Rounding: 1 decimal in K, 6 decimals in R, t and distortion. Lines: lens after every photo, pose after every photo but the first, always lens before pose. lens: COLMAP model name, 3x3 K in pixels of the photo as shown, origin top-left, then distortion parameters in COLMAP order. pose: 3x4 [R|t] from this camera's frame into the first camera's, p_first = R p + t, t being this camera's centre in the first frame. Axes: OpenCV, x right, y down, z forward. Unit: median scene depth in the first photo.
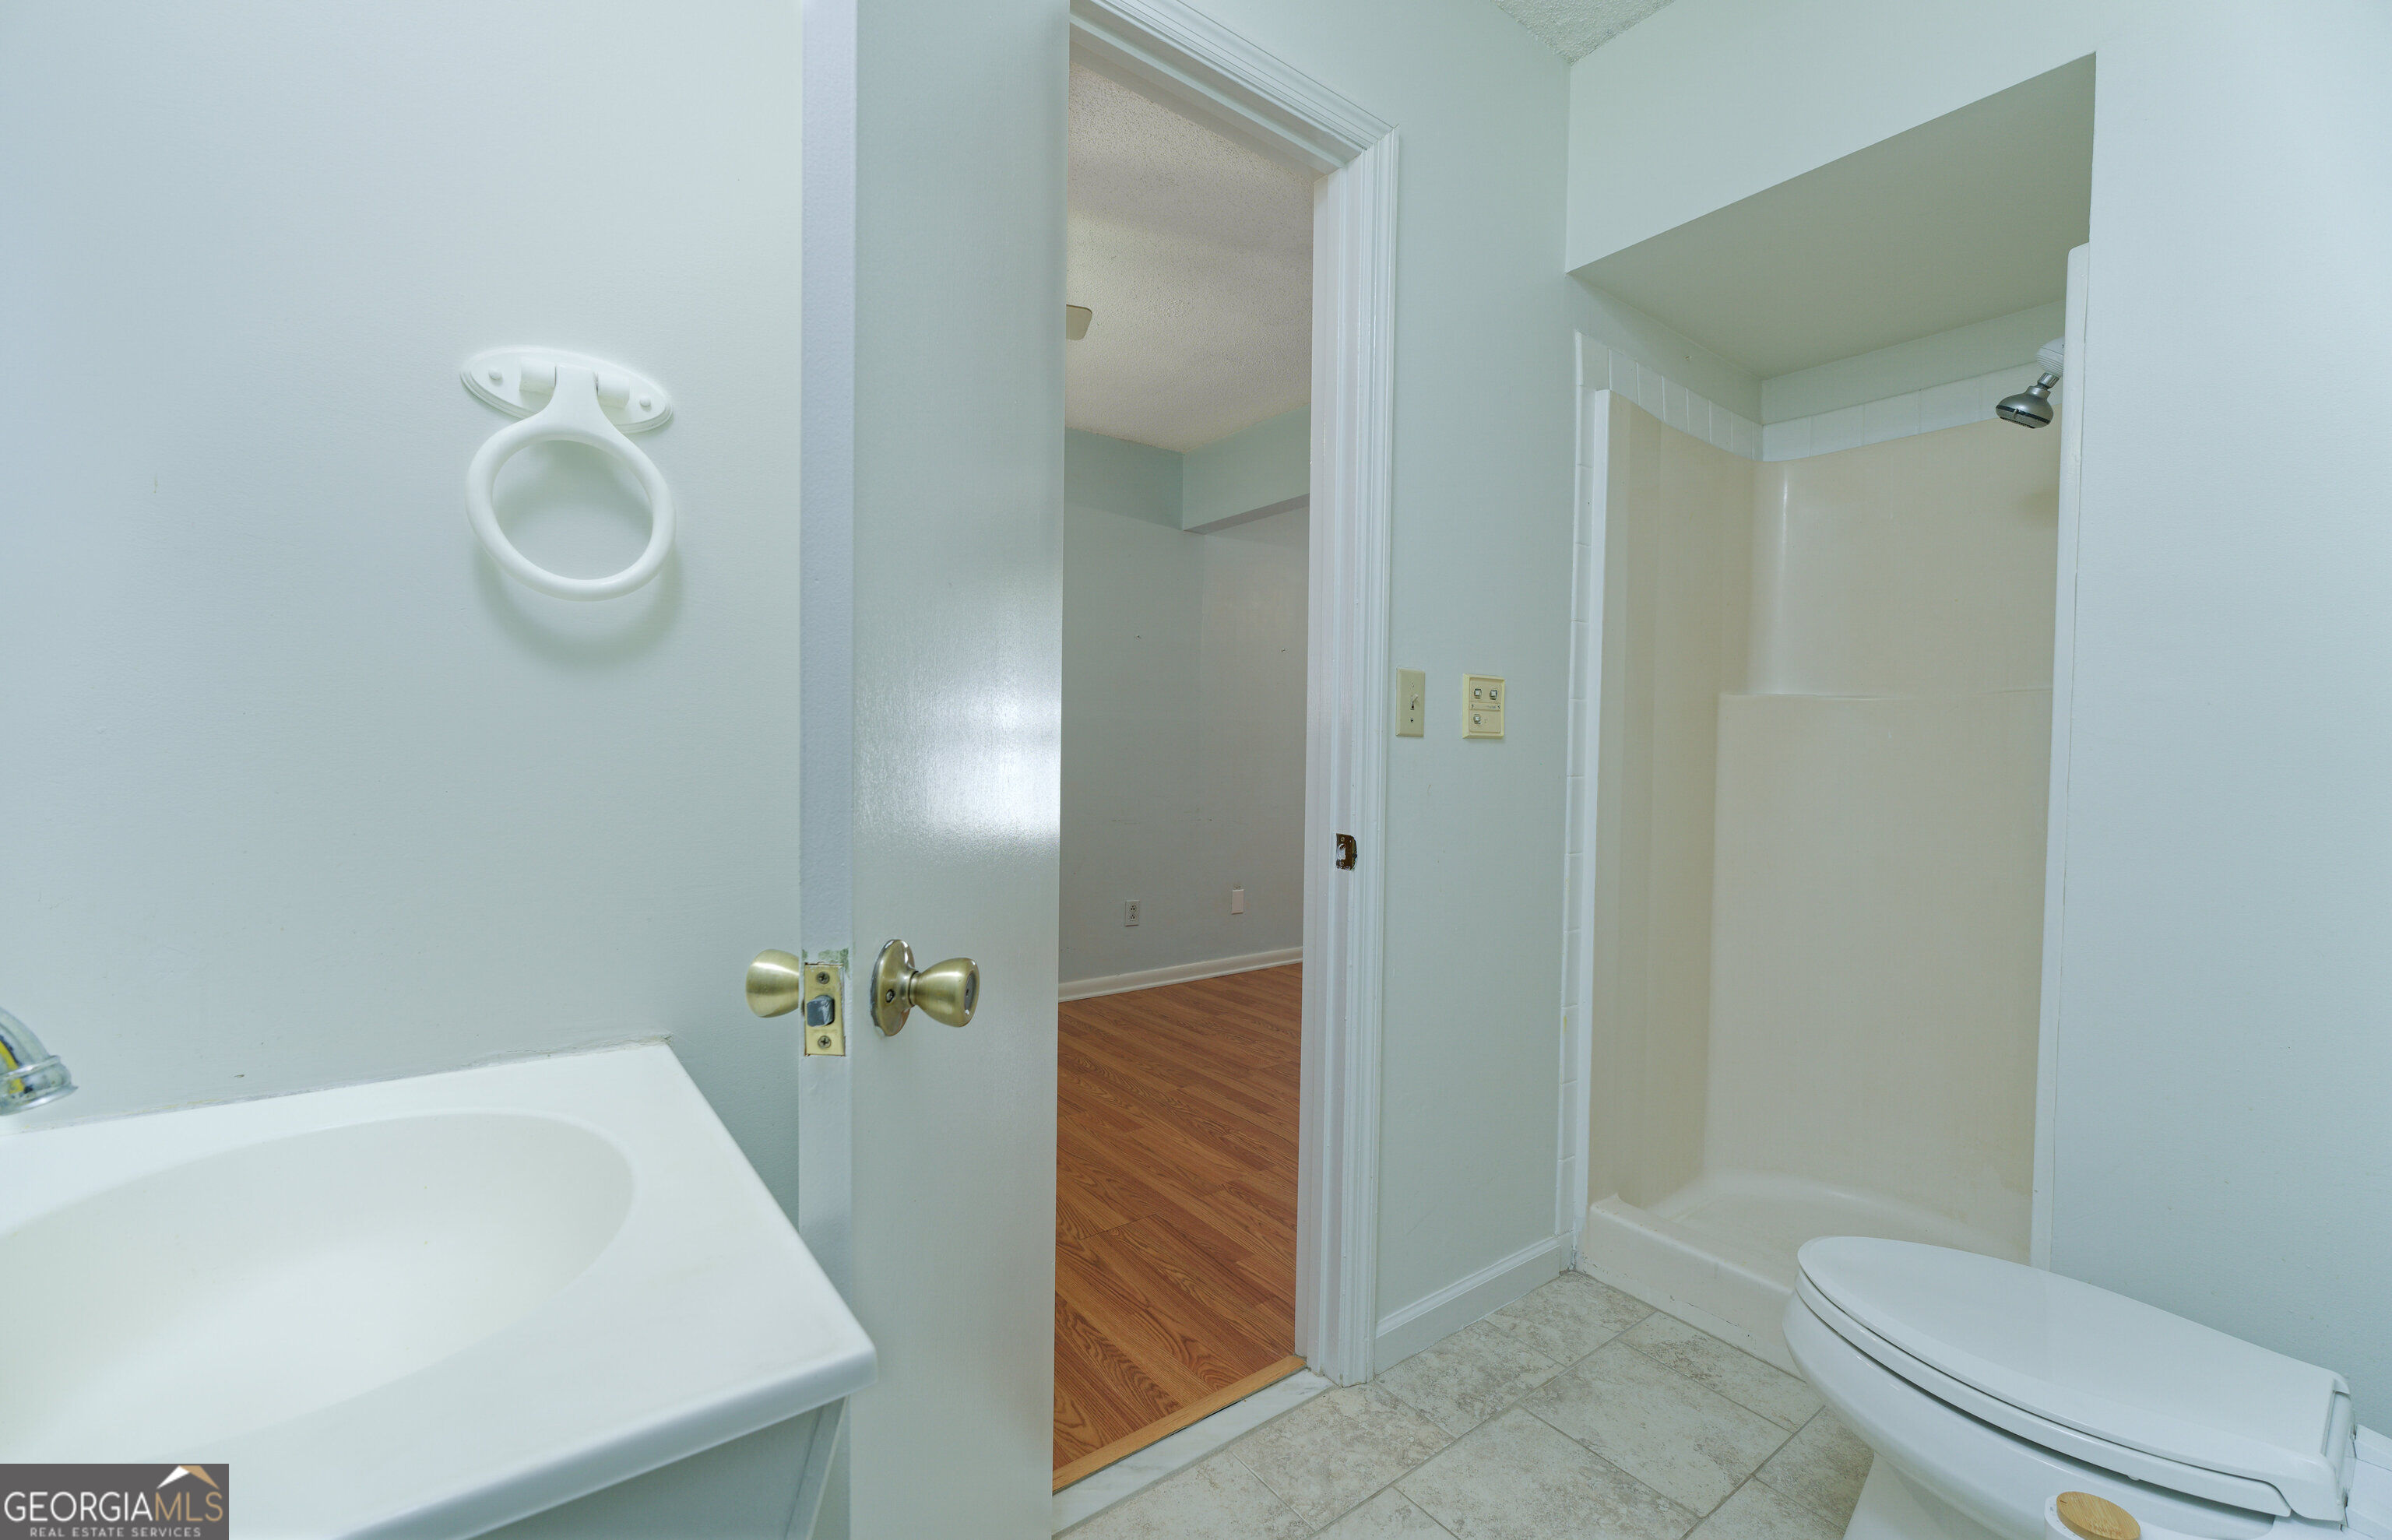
lens RADIAL K [[967.3, 0, 1199.7], [0, 967.3, 778.5], [0, 0, 1]] dist [-0.001034, 0.000830]
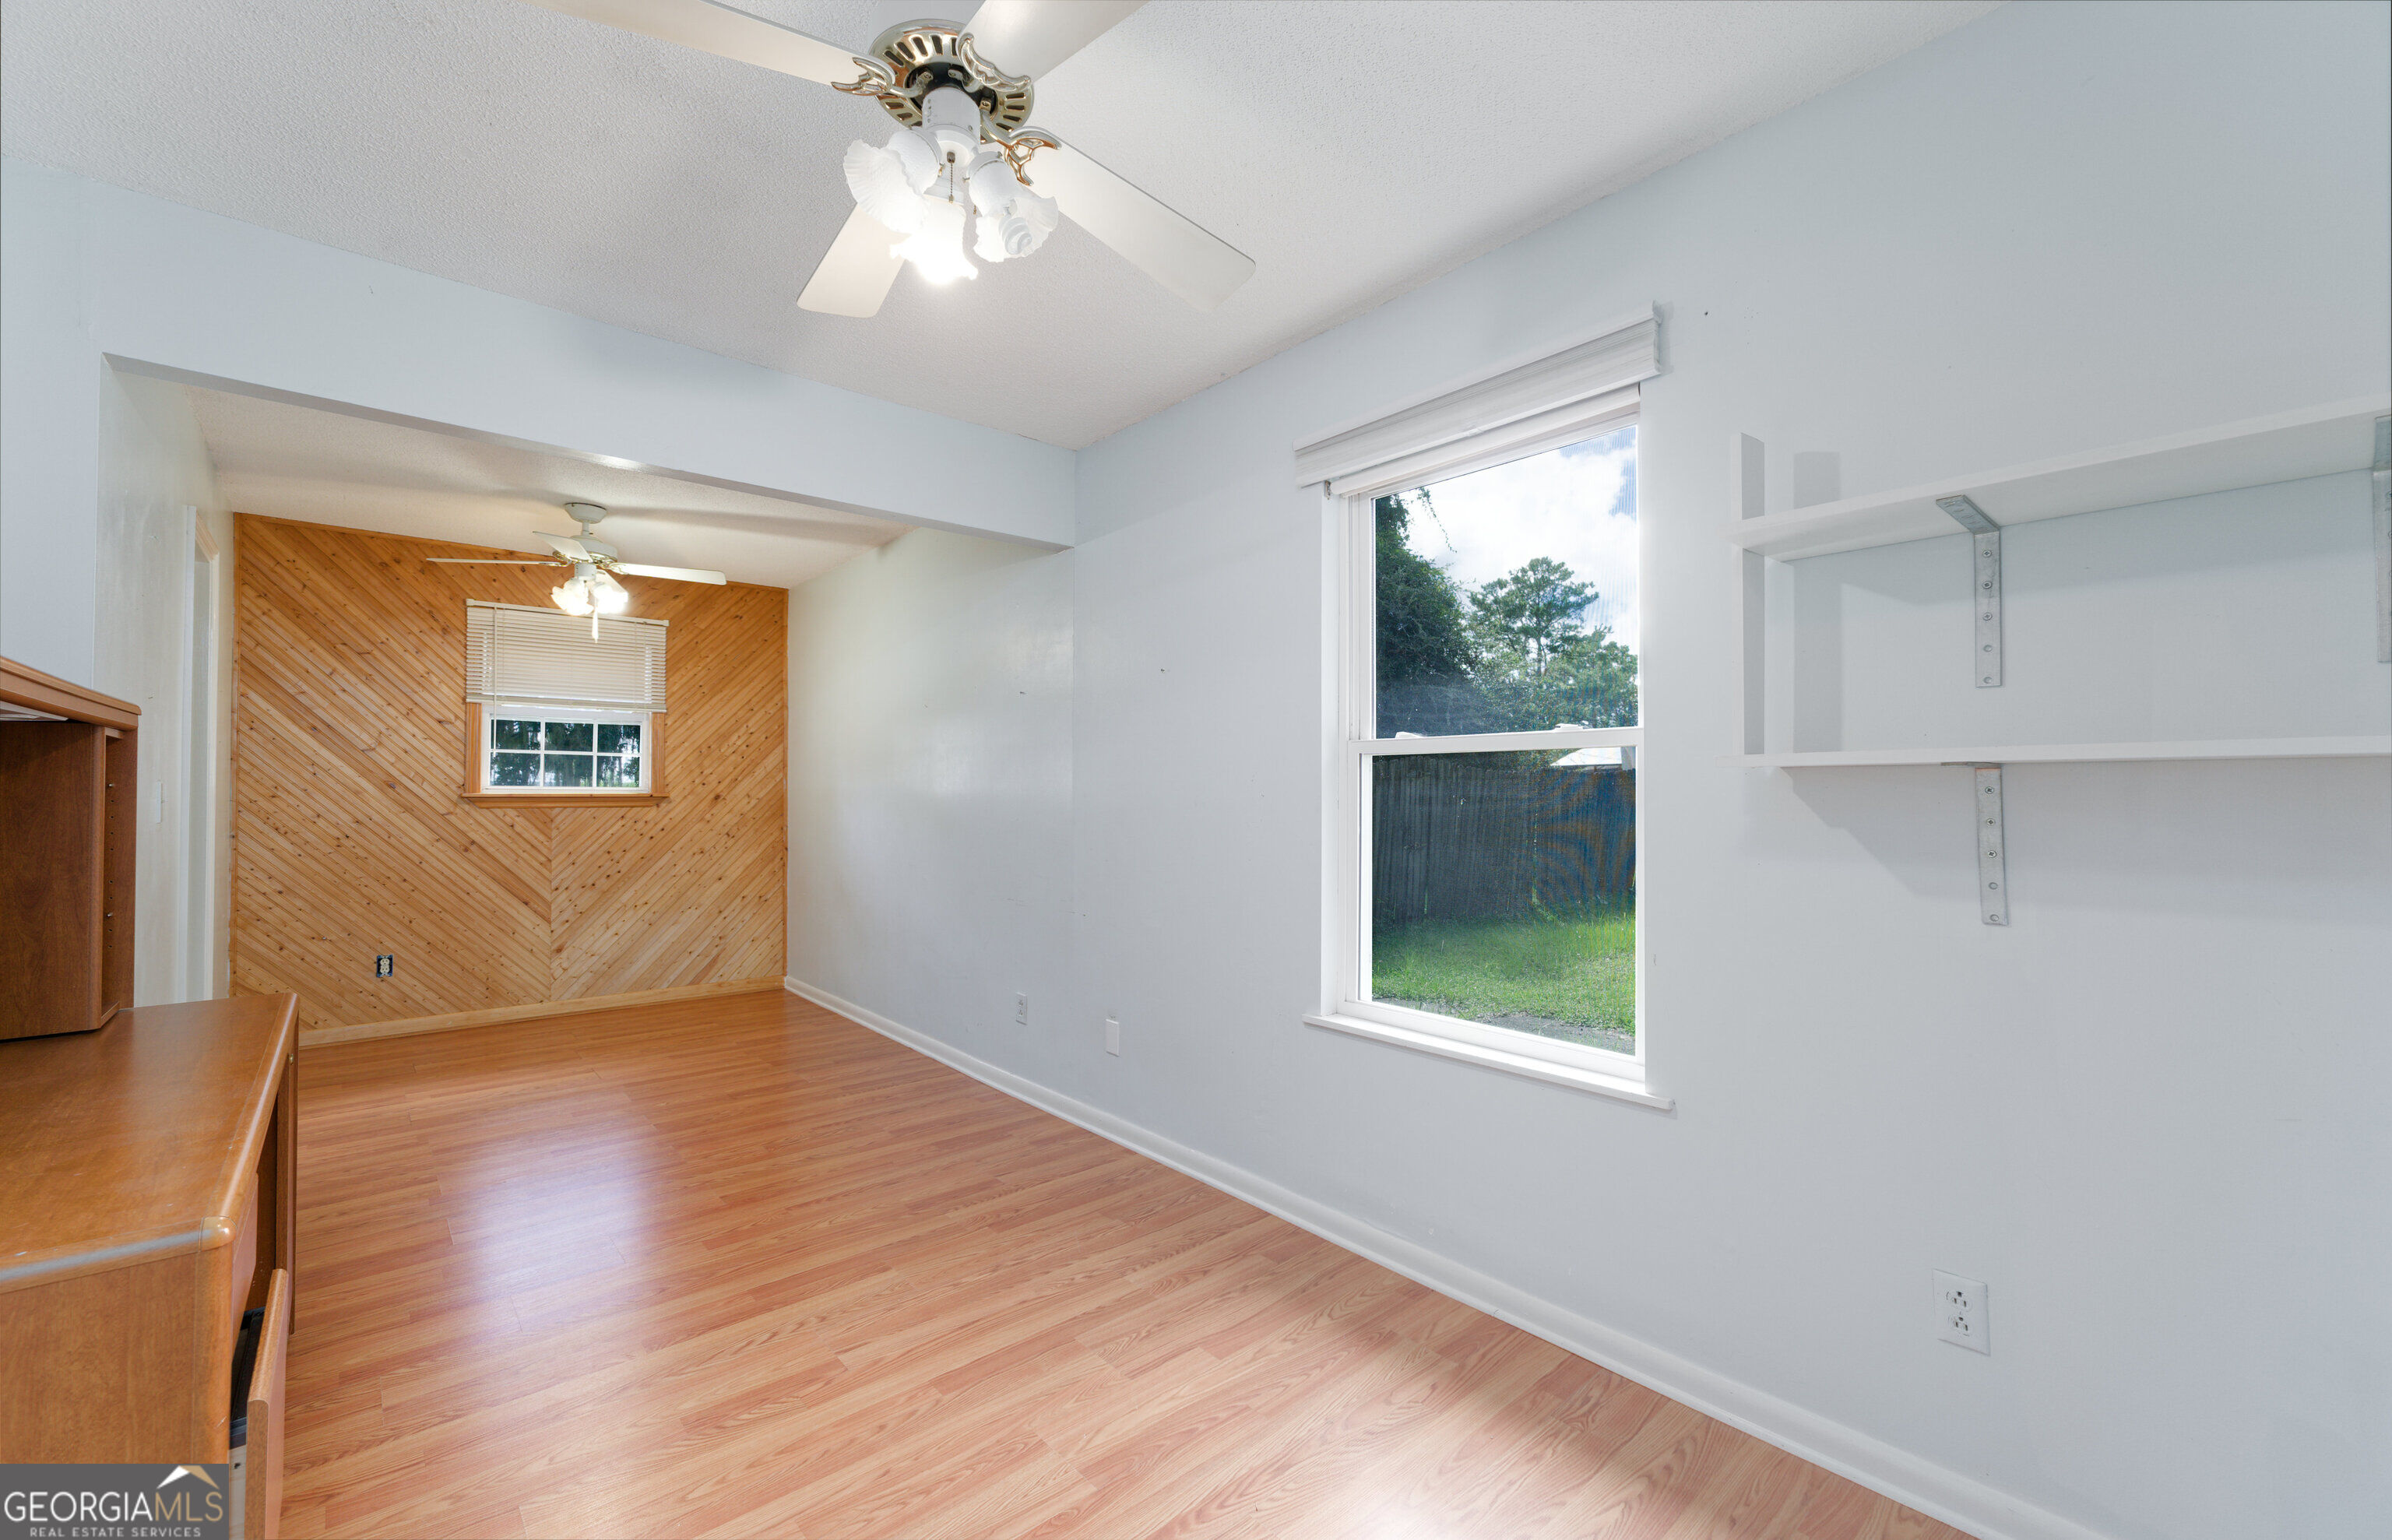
lens RADIAL K [[967.3, 0, 1199.7], [0, 967.3, 778.5], [0, 0, 1]] dist [-0.001034, 0.000830]
pose [[0.074919, -0.038208, -0.996457, 1.156874], [-0.034560, 0.998566, -0.040888, -0.053277], [0.996591, 0.037501, 0.073491, 1.537650]]
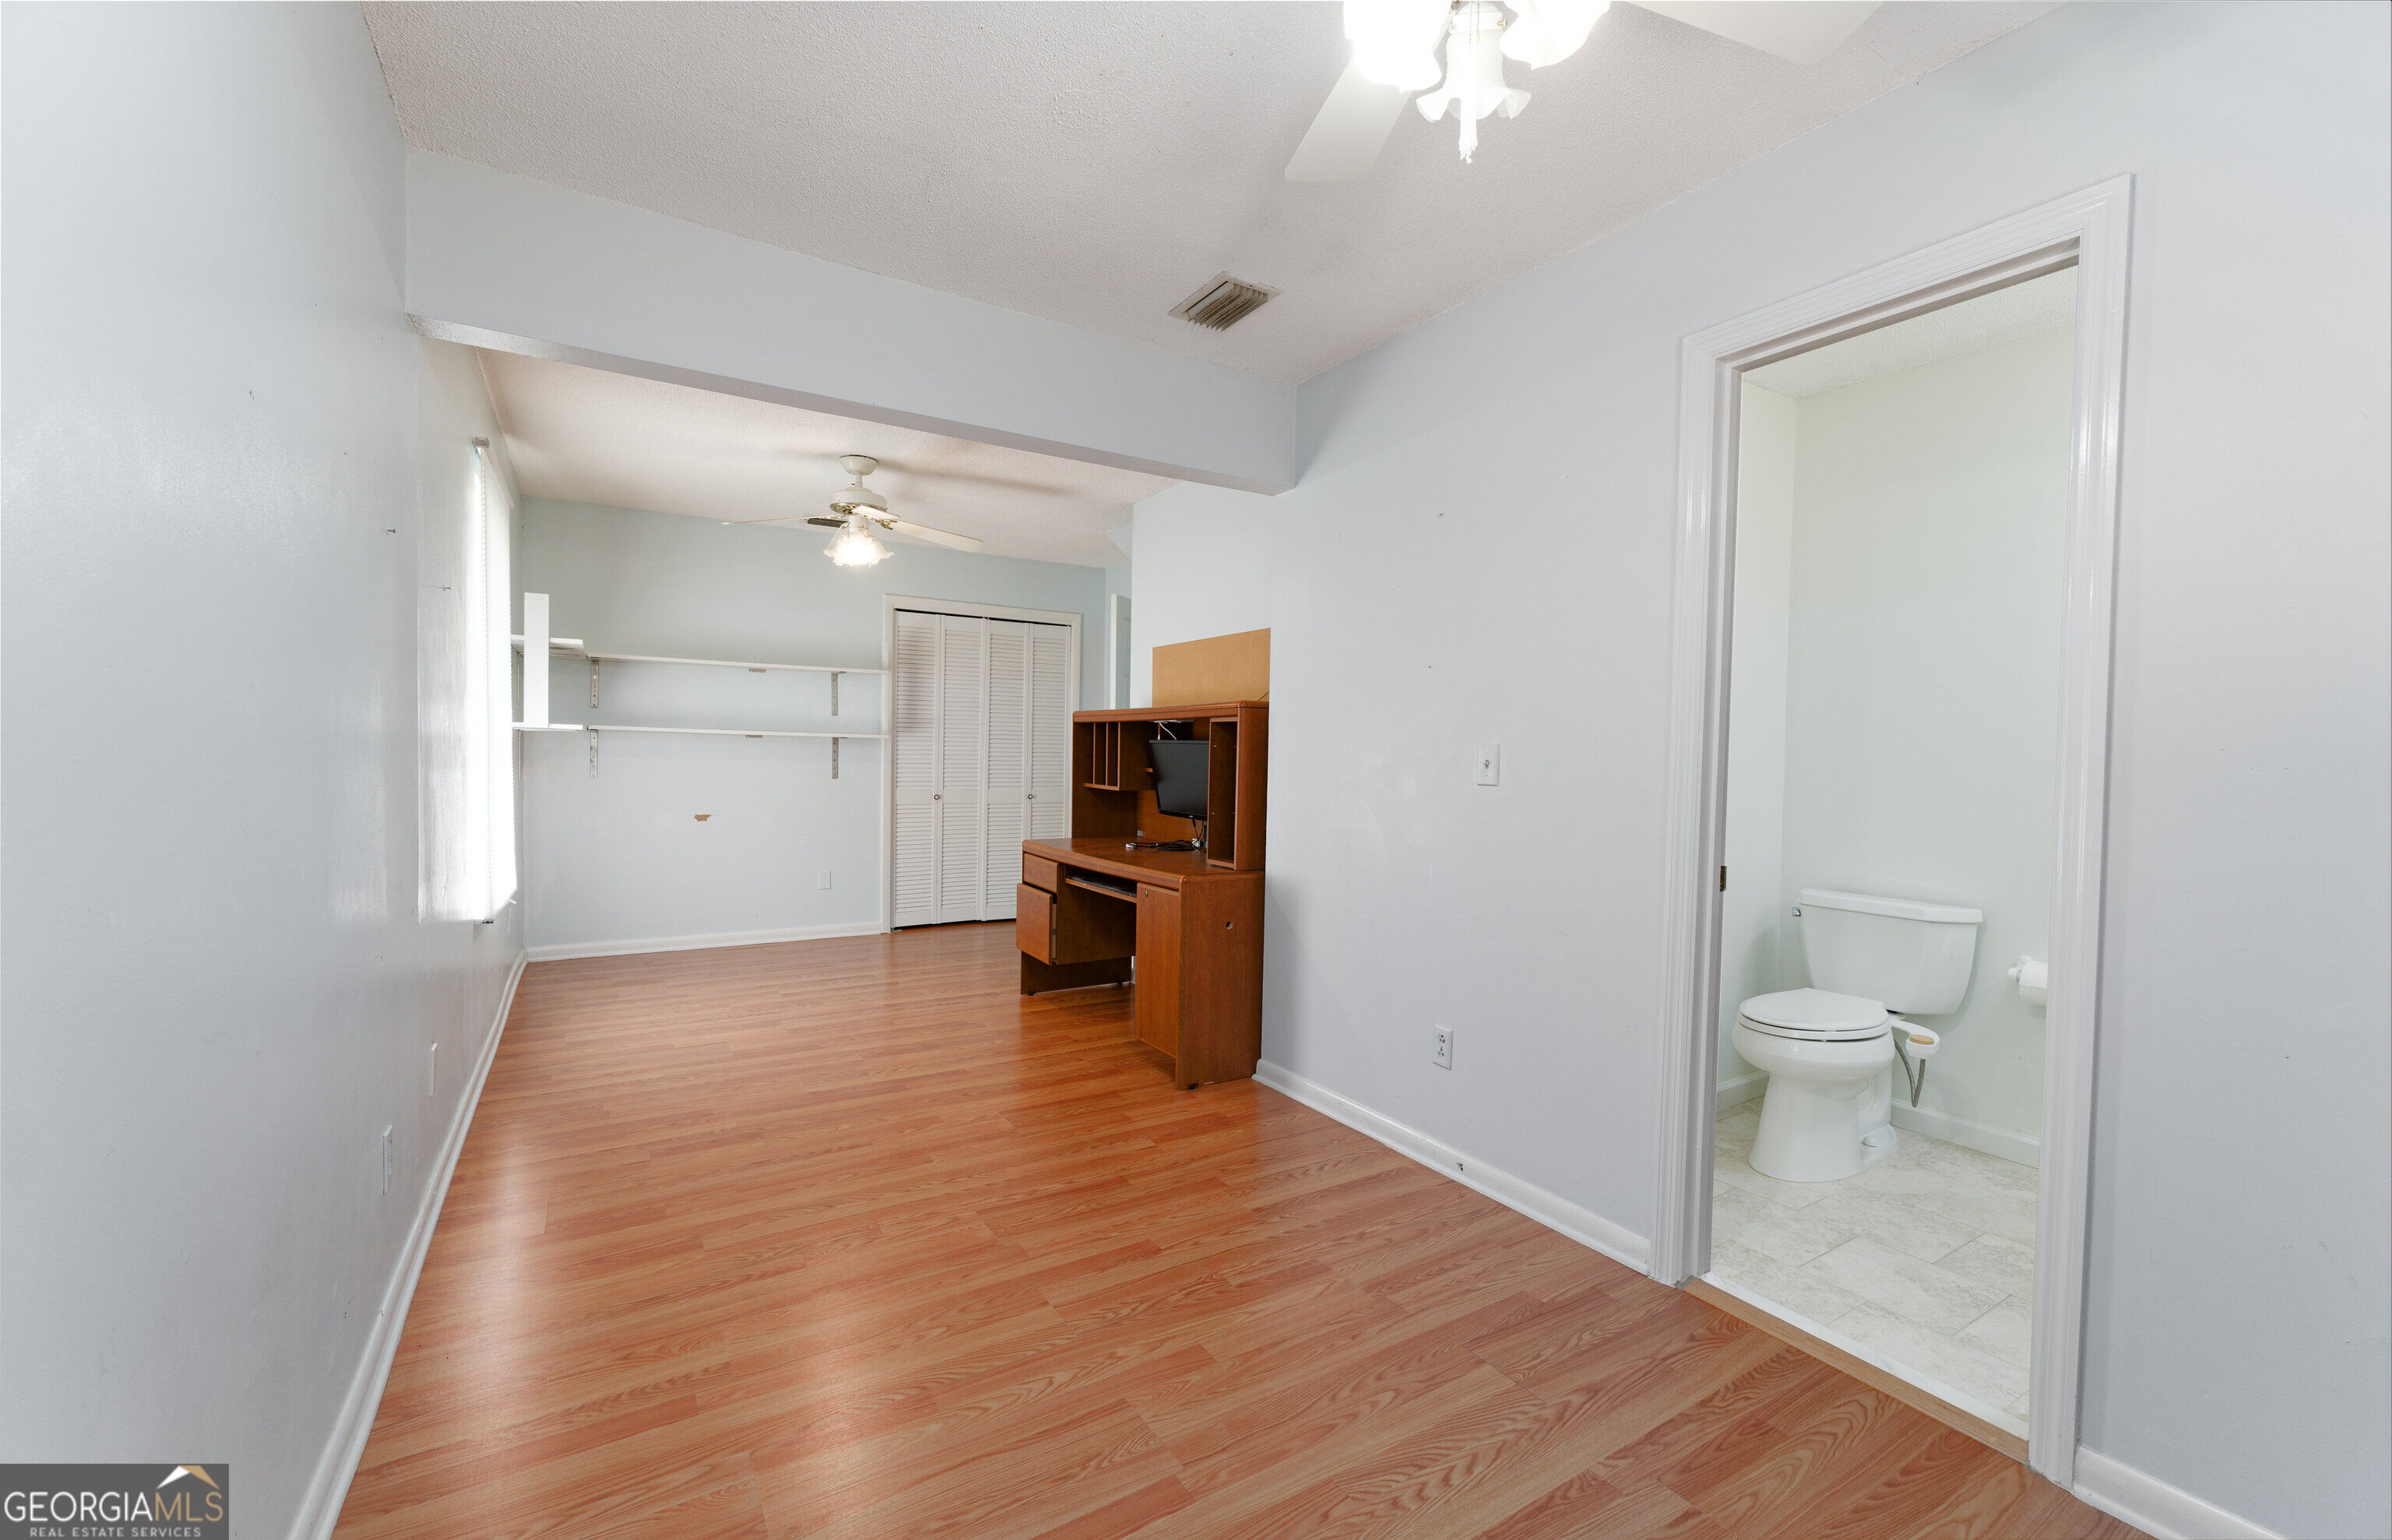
lens RADIAL K [[967.3, 0, 1199.7], [0, 967.3, 778.5], [0, 0, 1]] dist [-0.001034, 0.000830]
pose [[0.082525, -0.034259, 0.996000, -0.661262], [0.006037, 0.999408, 0.033876, -0.062201], [-0.996571, 0.003217, 0.082683, 0.846249]]
